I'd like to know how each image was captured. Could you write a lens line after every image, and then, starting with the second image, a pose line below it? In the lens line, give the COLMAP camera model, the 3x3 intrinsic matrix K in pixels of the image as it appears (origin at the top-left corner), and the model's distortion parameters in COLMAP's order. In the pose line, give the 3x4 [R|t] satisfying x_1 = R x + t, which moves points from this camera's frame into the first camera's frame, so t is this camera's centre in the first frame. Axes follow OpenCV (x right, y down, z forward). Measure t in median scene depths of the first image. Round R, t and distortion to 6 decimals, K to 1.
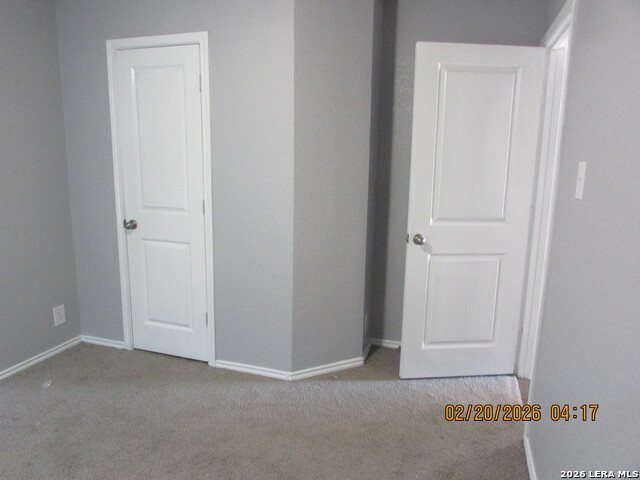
lens RADIAL K [[459.7, 0, 319.8], [0, 459.7, 241.8], [0, 0, 1]] dist [-0.034914, 0.018527]
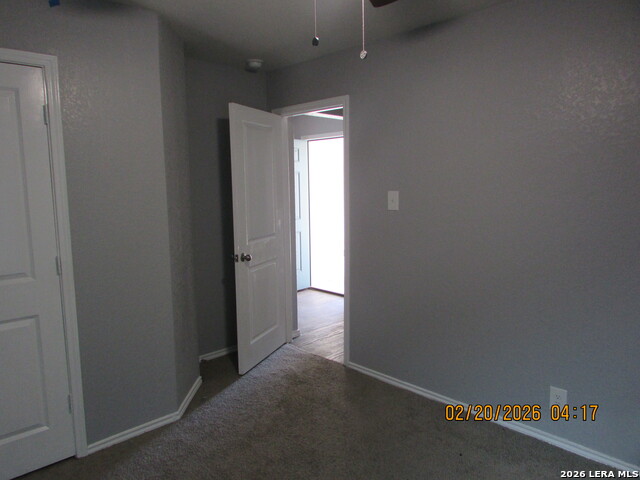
lens RADIAL K [[459.7, 0, 318.0], [0, 459.7, 242.4], [0, 0, 1]] dist [-0.034914, 0.018527]
pose [[0.452350, -0.138910, 0.880956, -0.750175], [0.185852, 0.980791, 0.059221, -0.077773], [-0.872261, 0.136939, 0.469478, 0.215497]]
